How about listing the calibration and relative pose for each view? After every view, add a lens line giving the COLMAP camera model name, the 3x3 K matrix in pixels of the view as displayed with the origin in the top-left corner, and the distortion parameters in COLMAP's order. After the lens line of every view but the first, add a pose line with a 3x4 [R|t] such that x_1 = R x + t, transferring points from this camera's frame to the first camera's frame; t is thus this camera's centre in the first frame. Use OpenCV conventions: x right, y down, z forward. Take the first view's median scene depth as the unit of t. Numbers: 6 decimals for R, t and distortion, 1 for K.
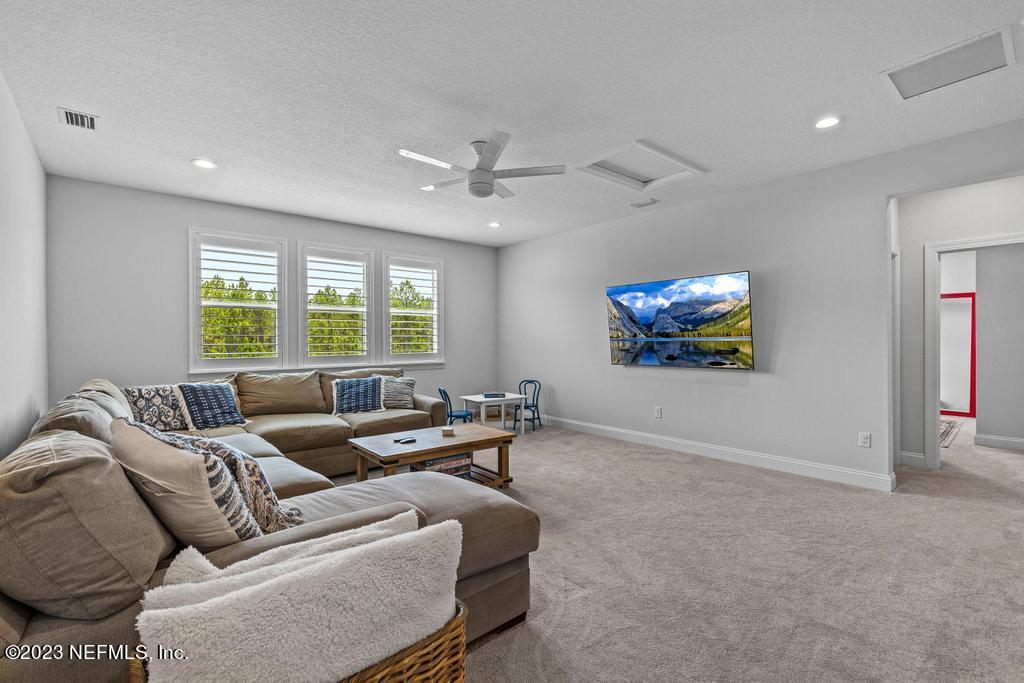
lens RADIAL K [[475.7, 0, 485.8], [0, 475.7, 350.8], [0, 0, 1]] dist [0.011542, -0.004303]
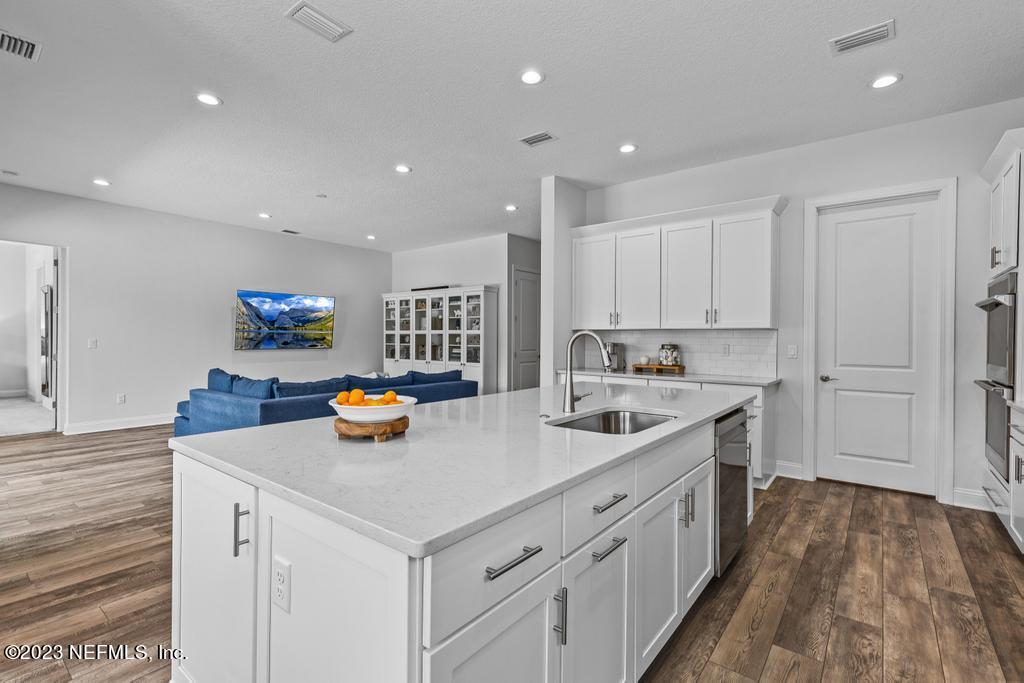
lens RADIAL K [[475.7, 0, 508.4], [0, 475.7, 335.2], [0, 0, 1]] dist [0.011542, -0.004303]
pose [[-0.200961, 0.006717, 0.979576, -1.283657], [0.010419, 0.999935, -0.004719, 0.002918], [-0.979544, 0.009257, -0.201018, 0.599817]]
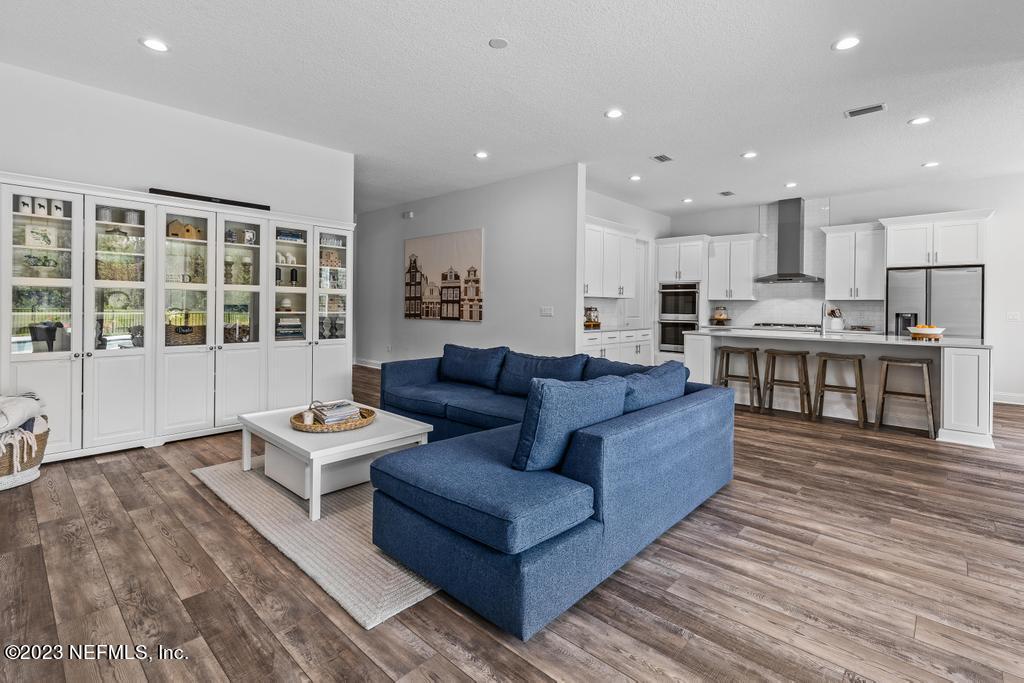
lens RADIAL K [[475.7, 0, 525.7], [0, 475.7, 305.9], [0, 0, 1]] dist [0.011542, -0.004303]
pose [[-0.988341, -0.007489, -0.152074, -0.025222], [-0.009908, 0.999836, 0.015161, -0.004776], [0.151935, 0.016491, -0.988253, 1.434156]]
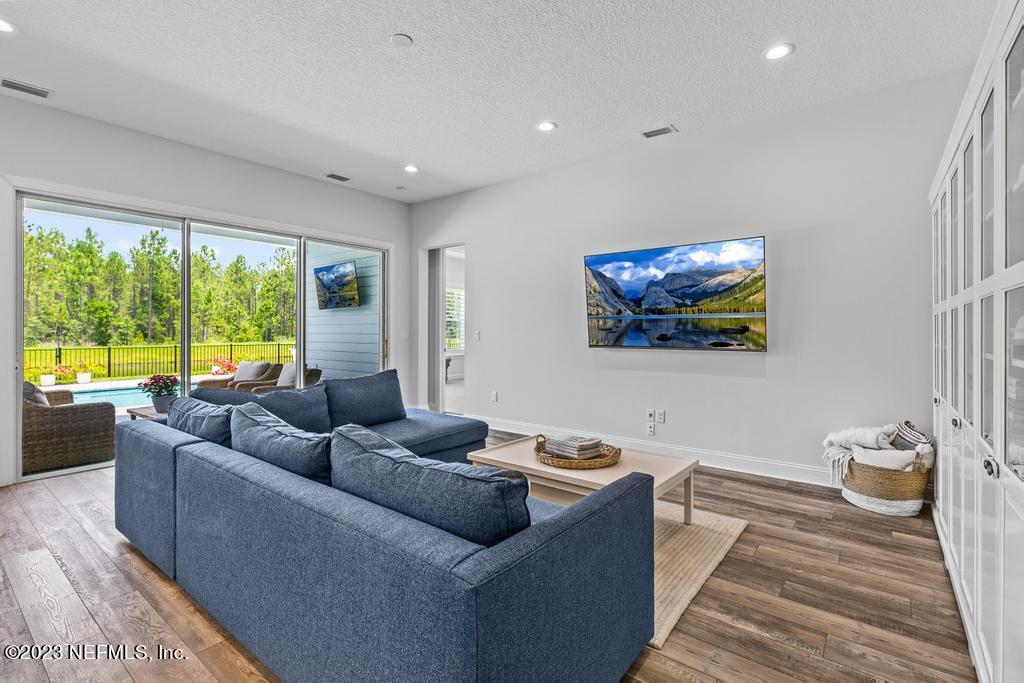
lens RADIAL K [[475.7, 0, 492.6], [0, 475.7, 332.1], [0, 0, 1]] dist [0.011542, -0.004303]
pose [[0.978775, 0.017159, 0.204220, -0.090094], [-0.012880, 0.999669, -0.022264, 0.027308], [-0.204534, 0.019161, 0.978672, 0.220651]]
